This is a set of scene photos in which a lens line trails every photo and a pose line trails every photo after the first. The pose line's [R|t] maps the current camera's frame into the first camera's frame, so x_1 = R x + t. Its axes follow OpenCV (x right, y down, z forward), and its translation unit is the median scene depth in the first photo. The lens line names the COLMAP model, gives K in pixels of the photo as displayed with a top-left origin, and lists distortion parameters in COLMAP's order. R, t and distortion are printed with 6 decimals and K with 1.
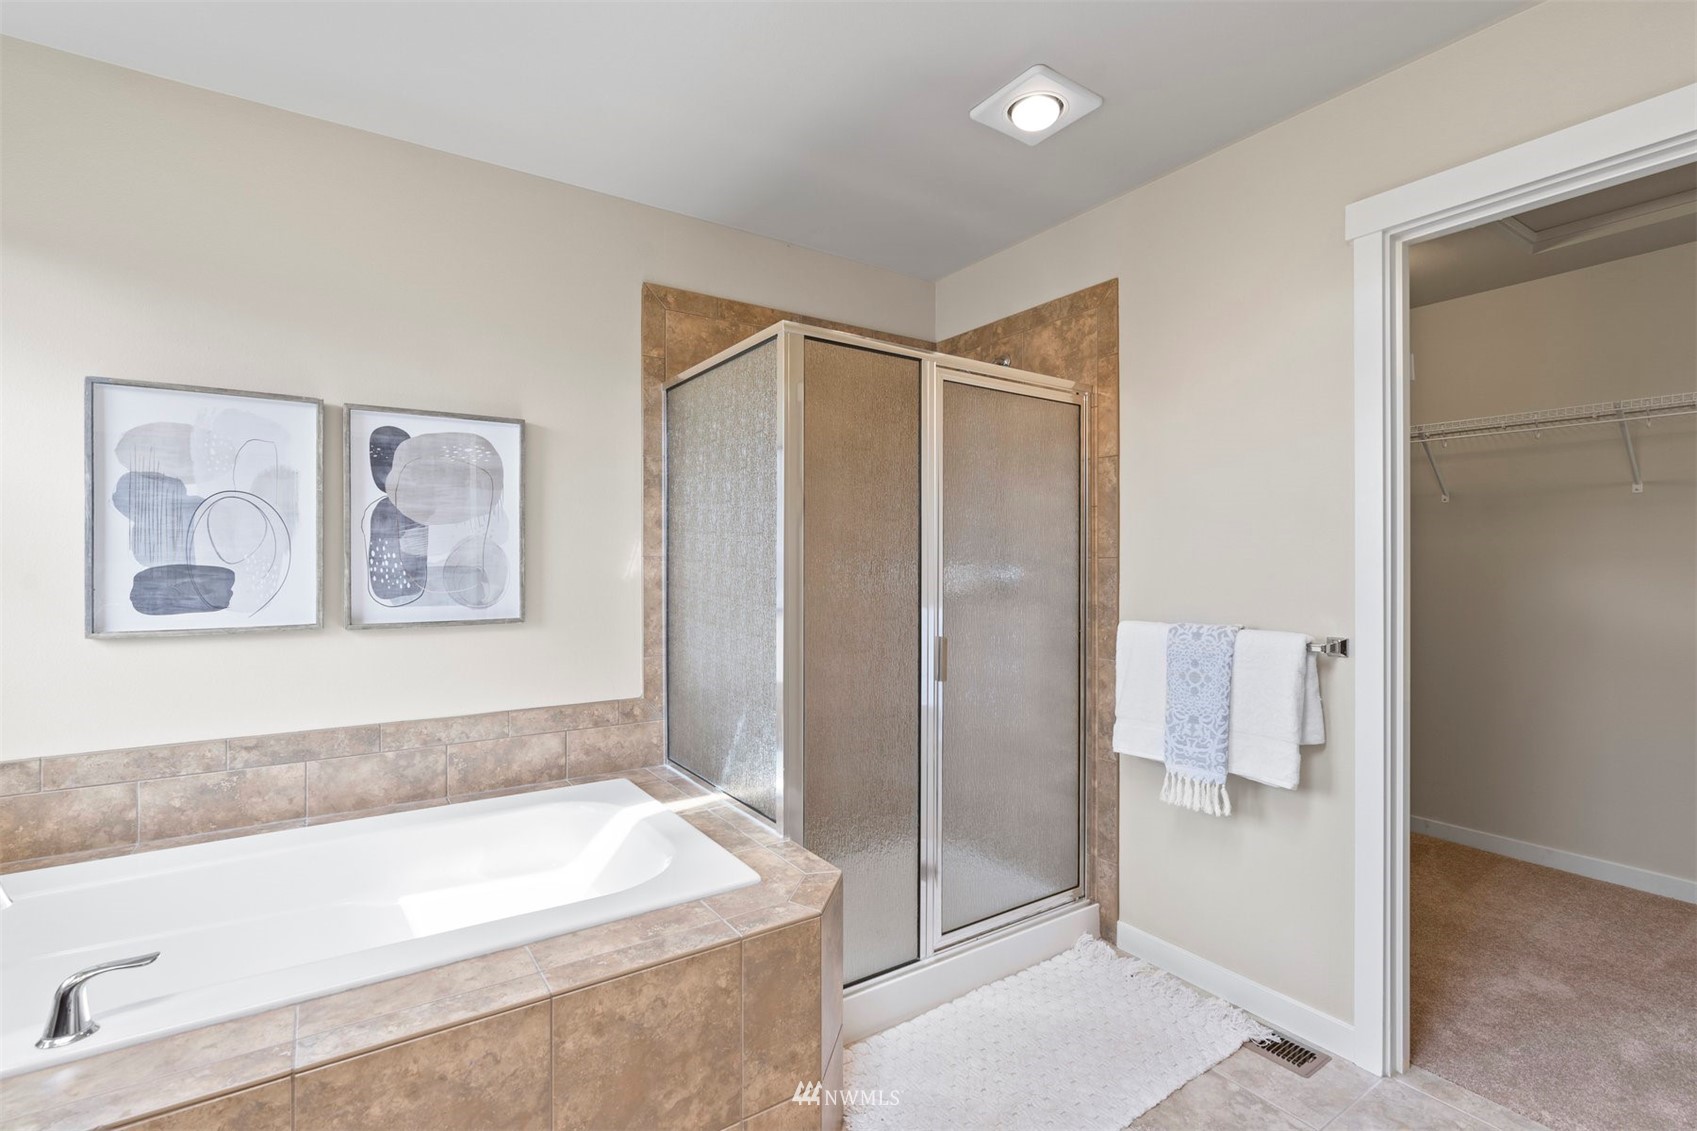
lens RADIAL K [[771.1, 0, 852.1], [0, 771.1, 564.7], [0, 0, 1]] dist [-0.007576, 0.003022]
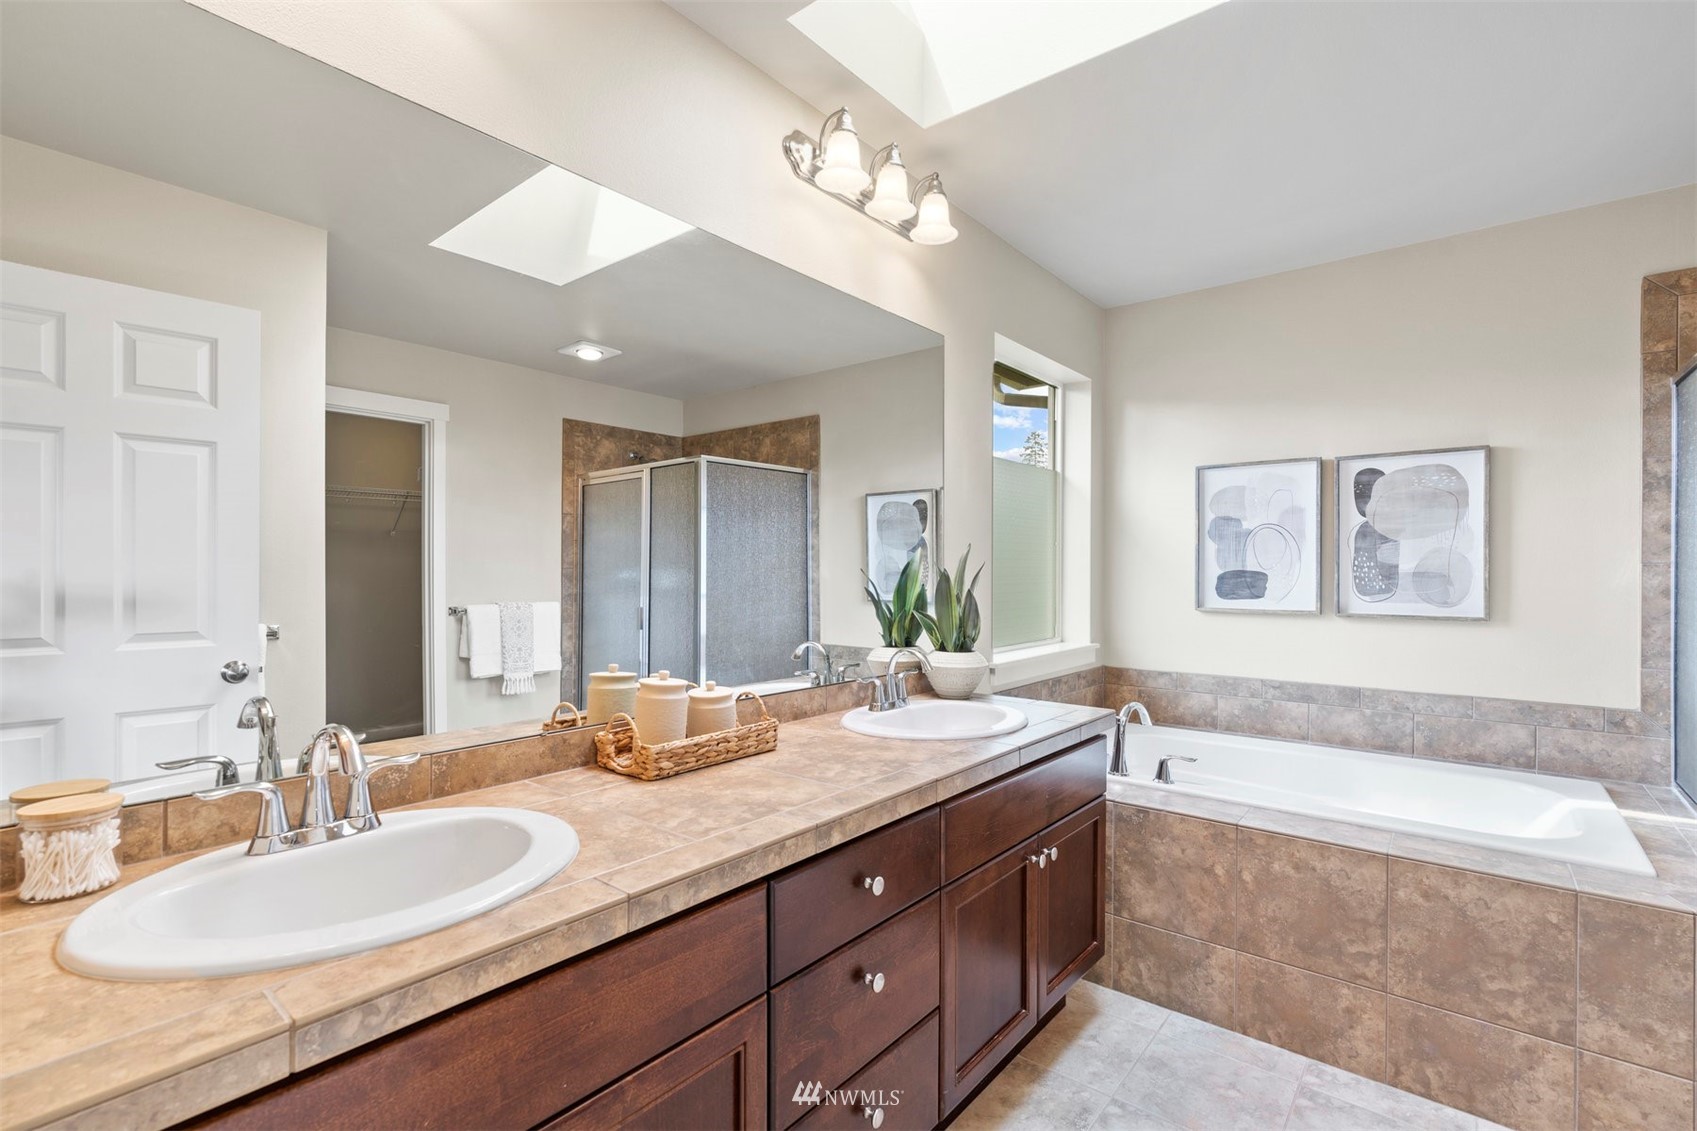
lens RADIAL K [[771.1, 0, 848.8], [0, 771.1, 568.3], [0, 0, 1]] dist [-0.007576, 0.003022]
pose [[0.285264, 0.000573, -0.958449, 0.438355], [-0.005452, 0.999985, -0.001025, 0.001922], [0.958433, 0.005518, 0.285263, -0.263047]]
